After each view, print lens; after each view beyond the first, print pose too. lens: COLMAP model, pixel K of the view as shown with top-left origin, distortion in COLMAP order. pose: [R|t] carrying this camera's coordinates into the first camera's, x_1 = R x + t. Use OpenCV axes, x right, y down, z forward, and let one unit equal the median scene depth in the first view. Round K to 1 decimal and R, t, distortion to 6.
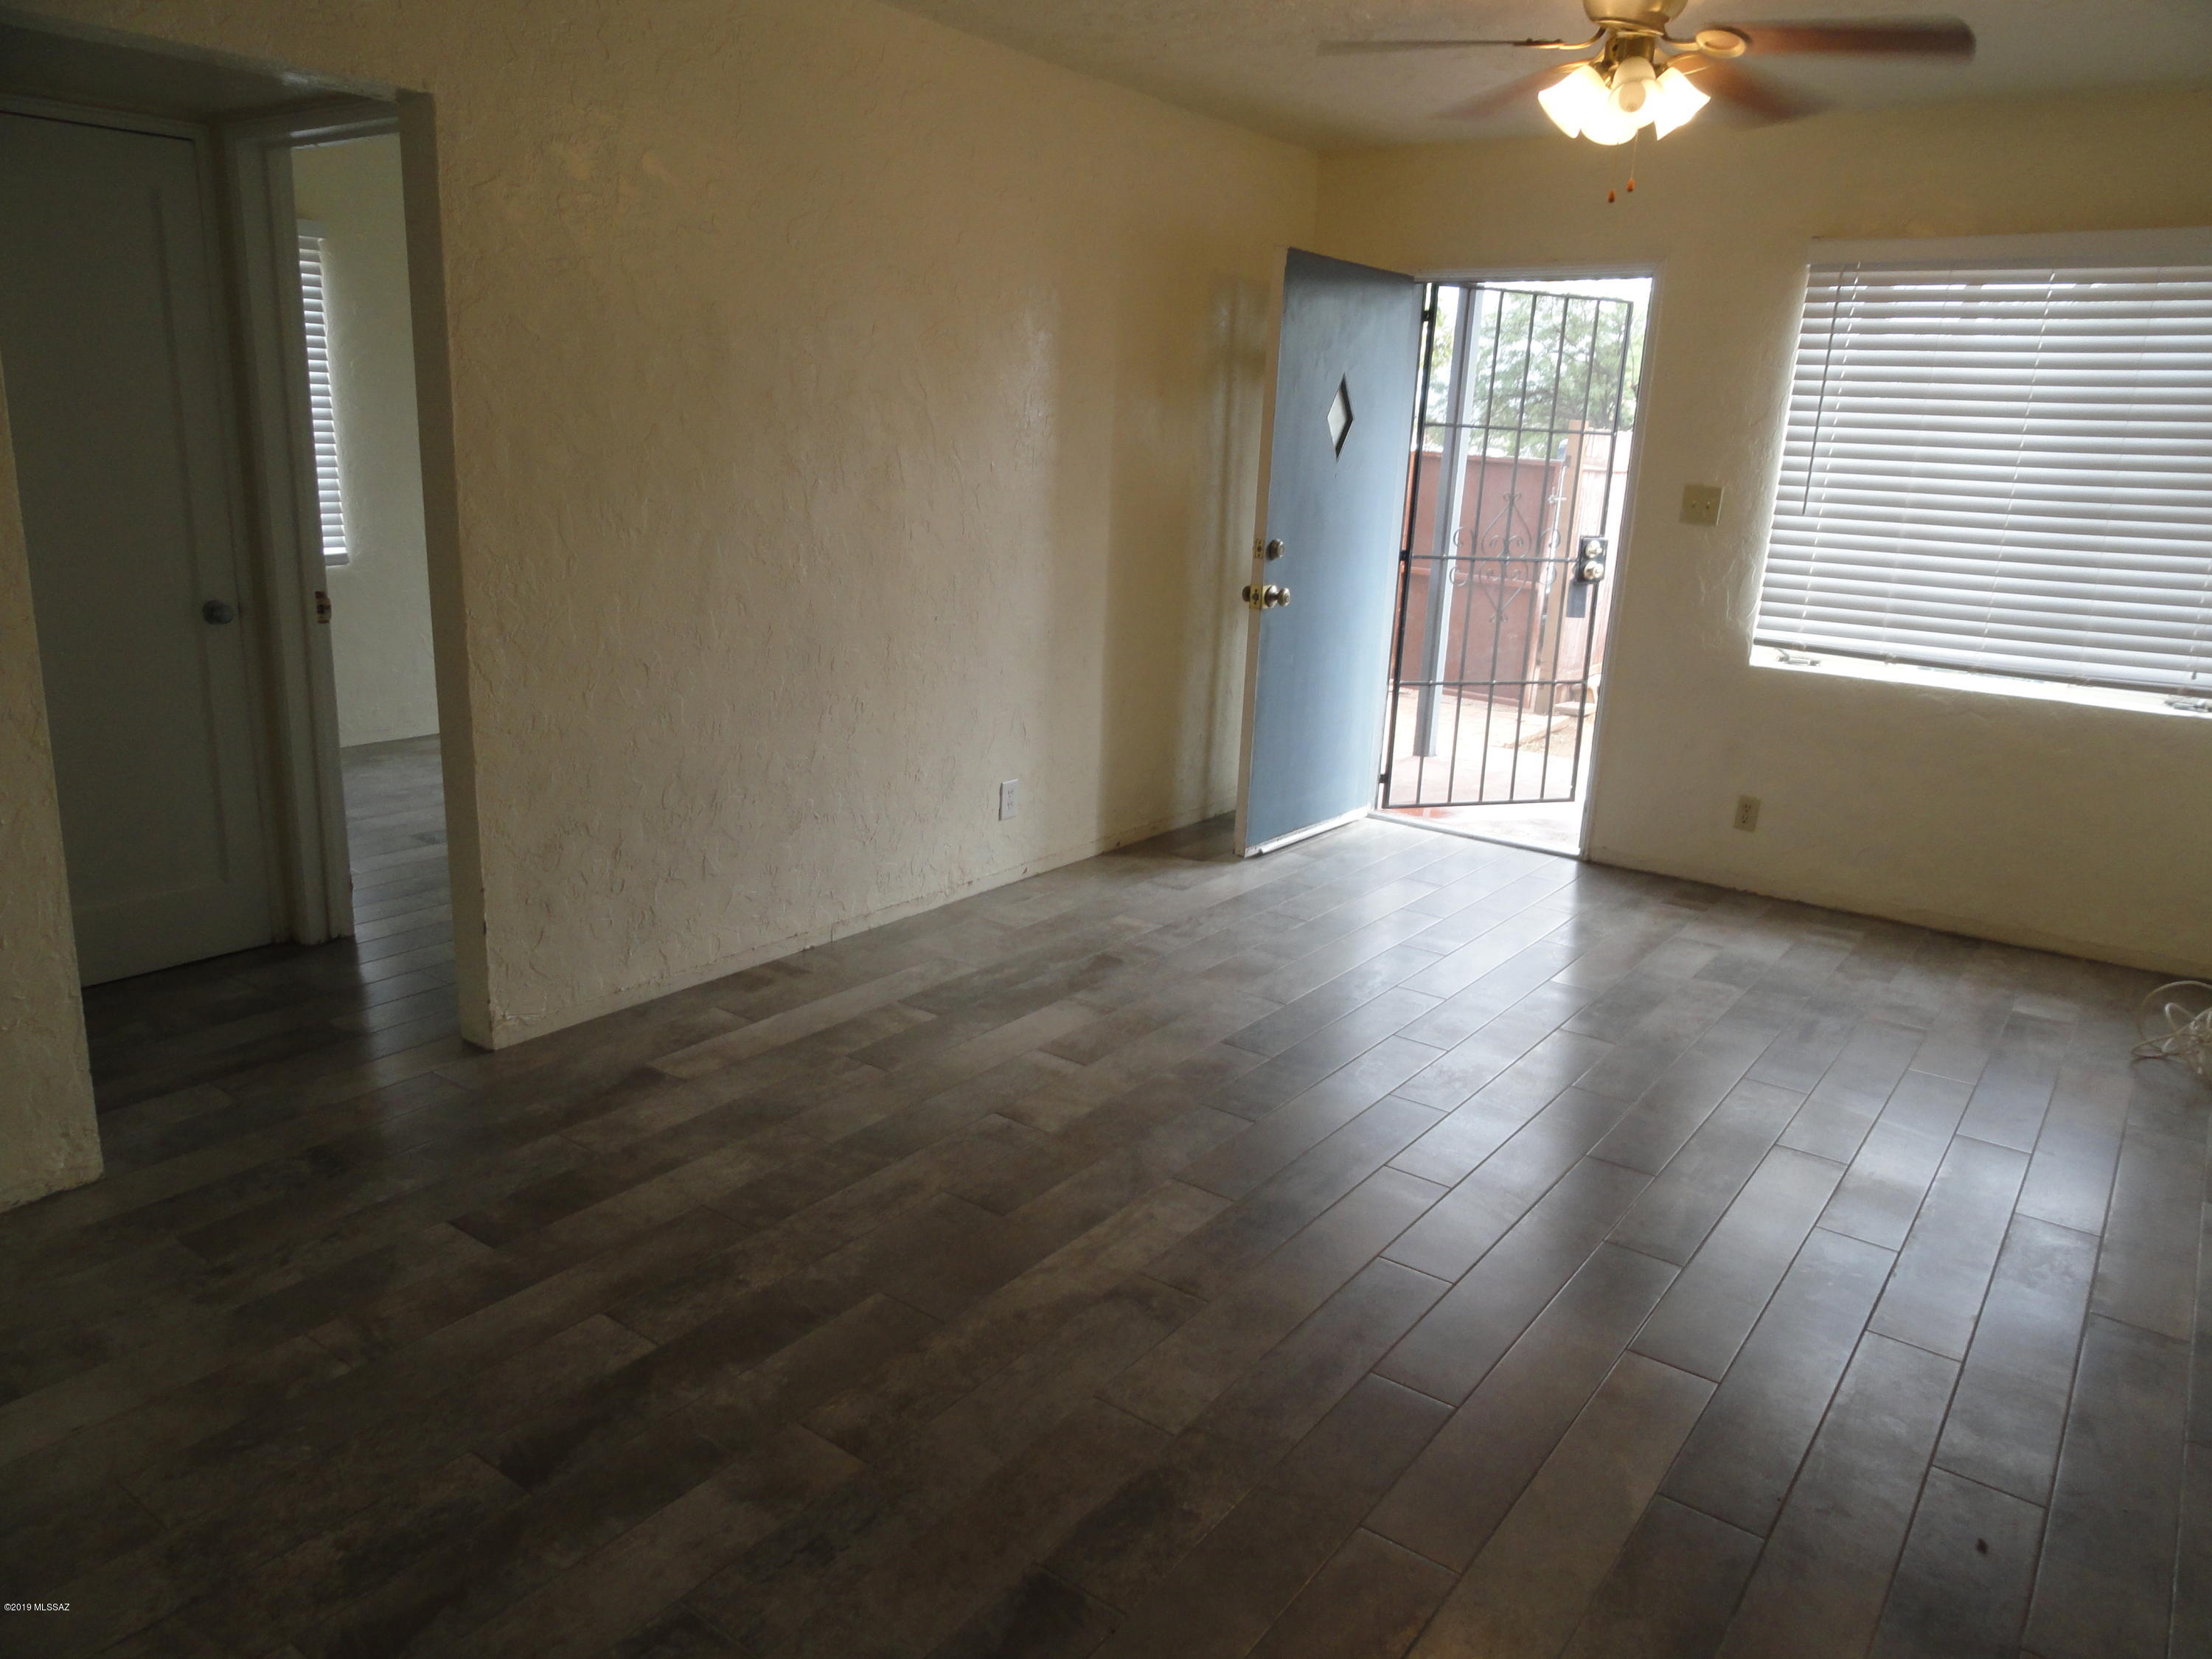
lens RADIAL K [[1549.7, 0, 1102.8], [0, 1549.7, 830.3], [0, 0, 1]] dist [0.002157, 0.004079]
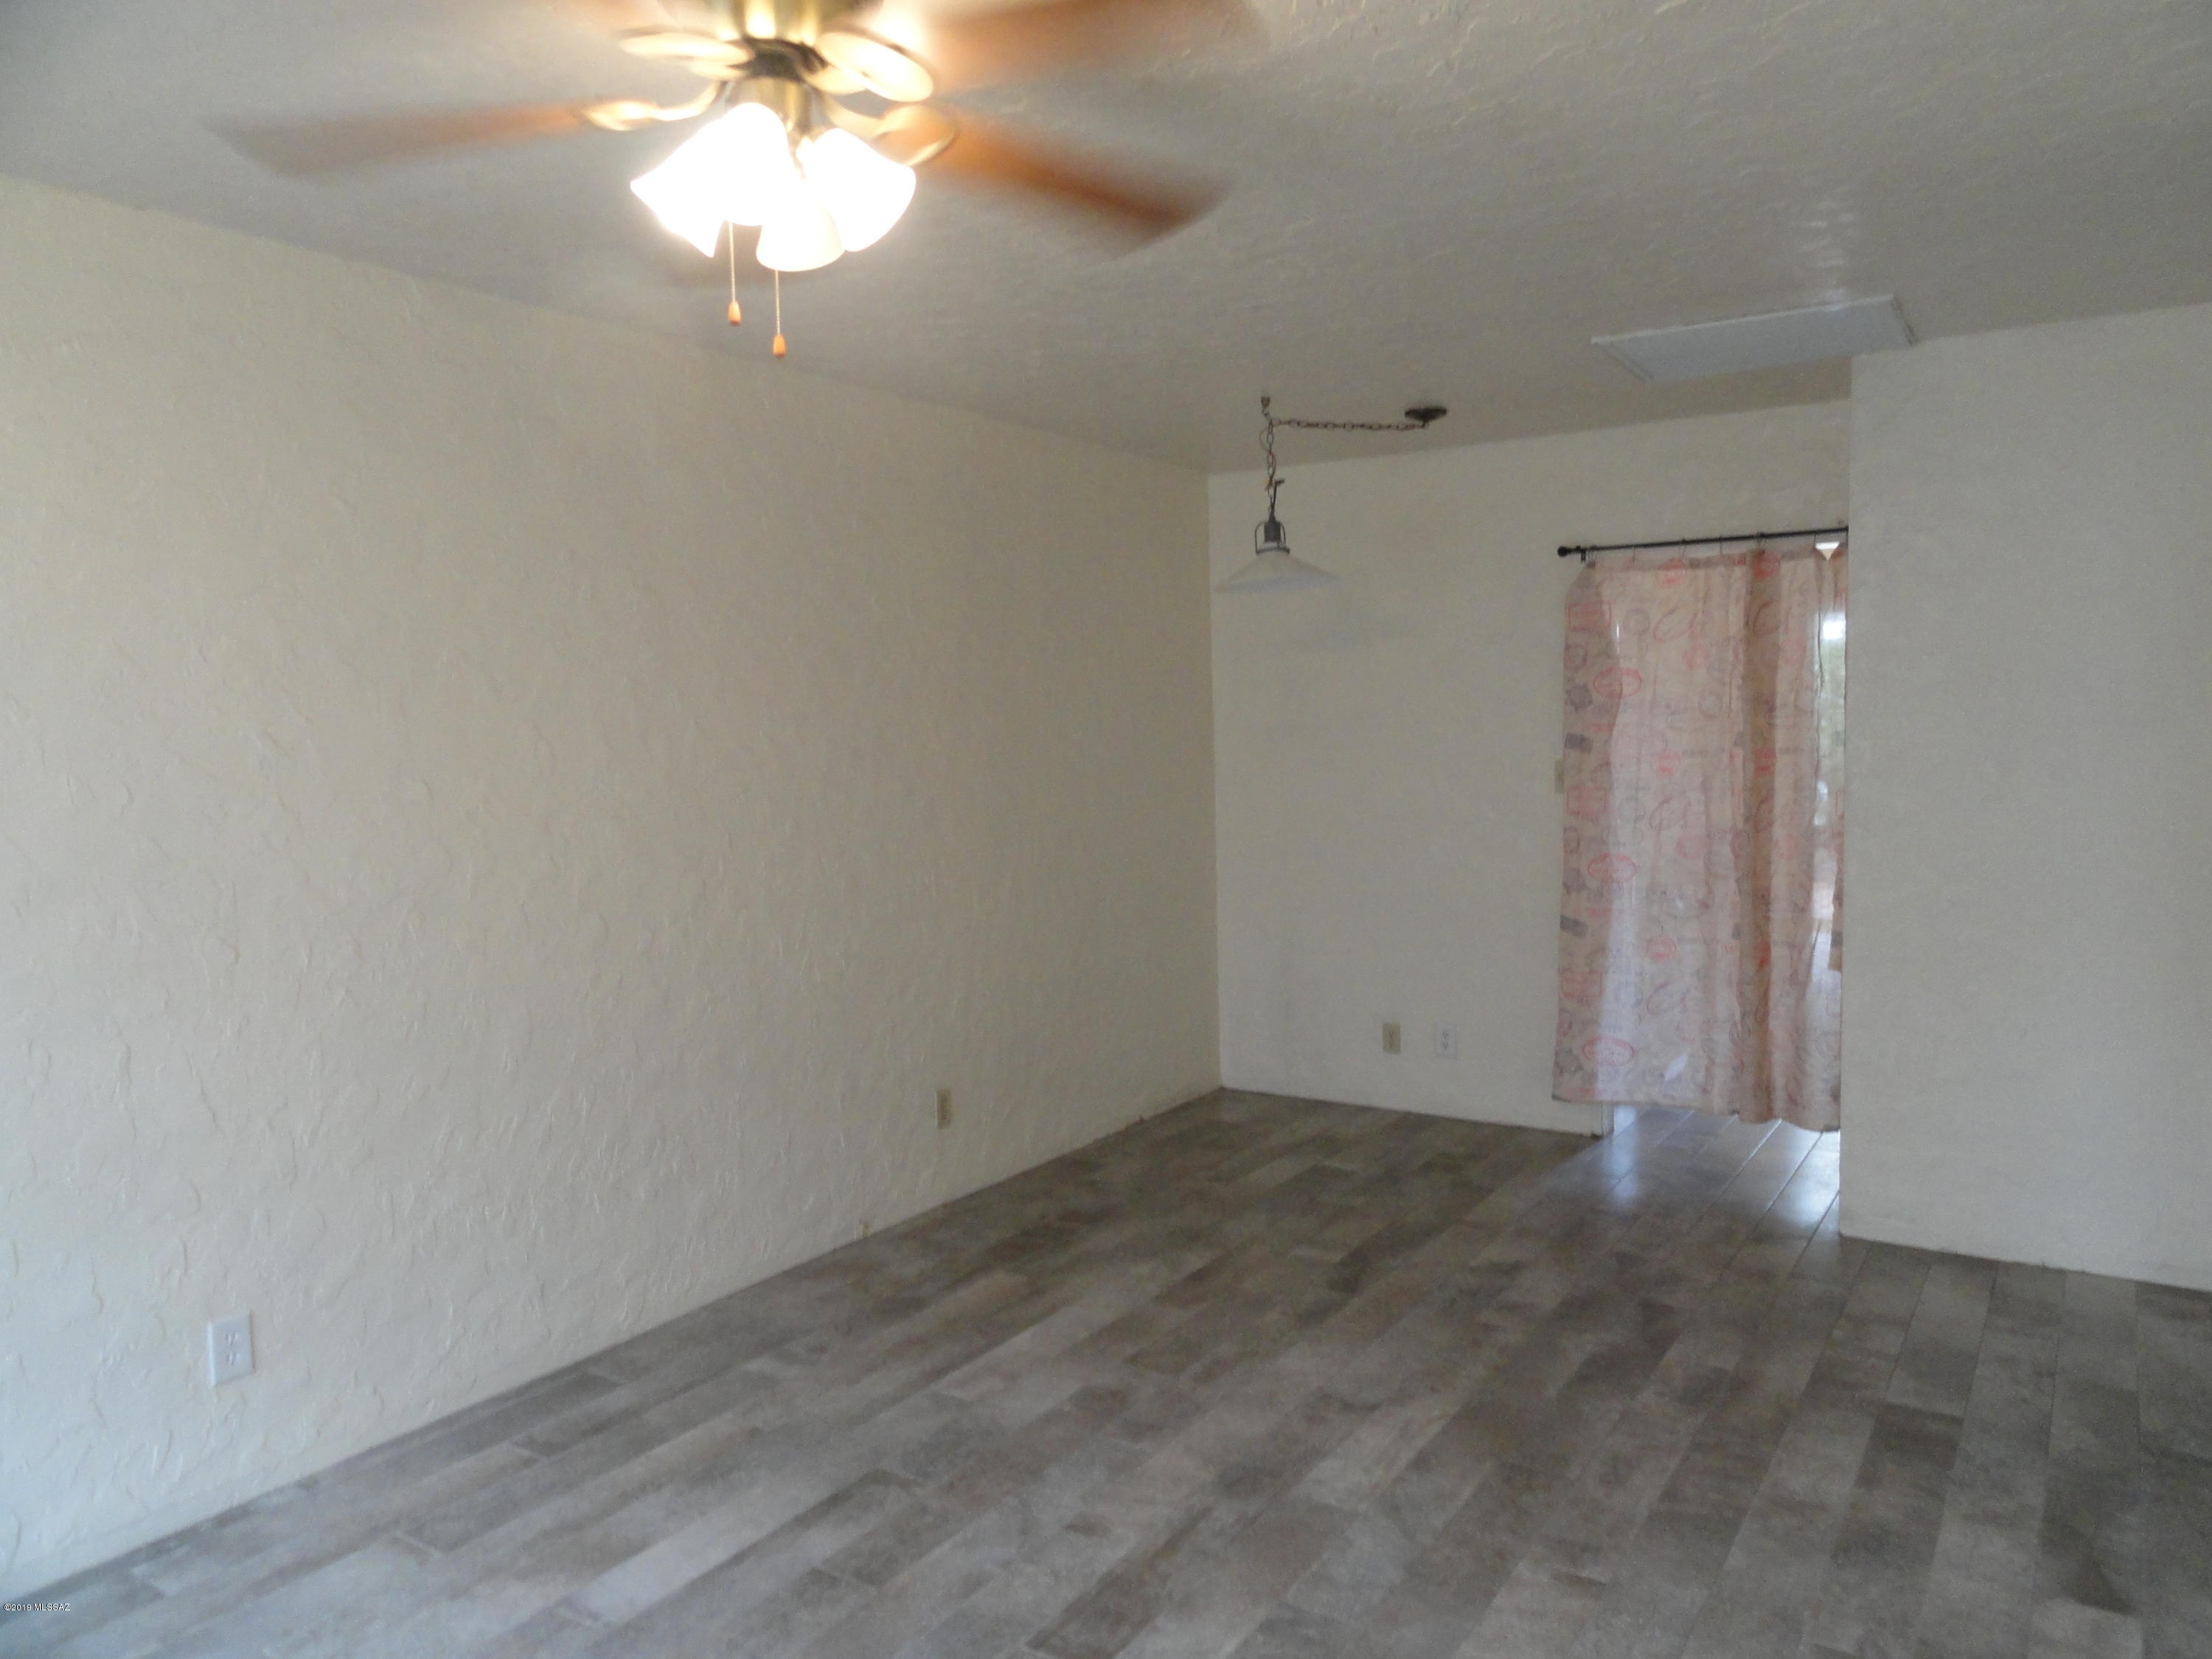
lens RADIAL K [[1549.7, 0, 1106.1], [0, 1549.7, 829.5], [0, 0, 1]] dist [0.002157, 0.004079]
pose [[-0.998774, -0.015070, -0.047155, 0.271910], [-0.029262, 0.948037, 0.316811, -0.505872], [0.039930, 0.317802, -0.947316, 1.915150]]
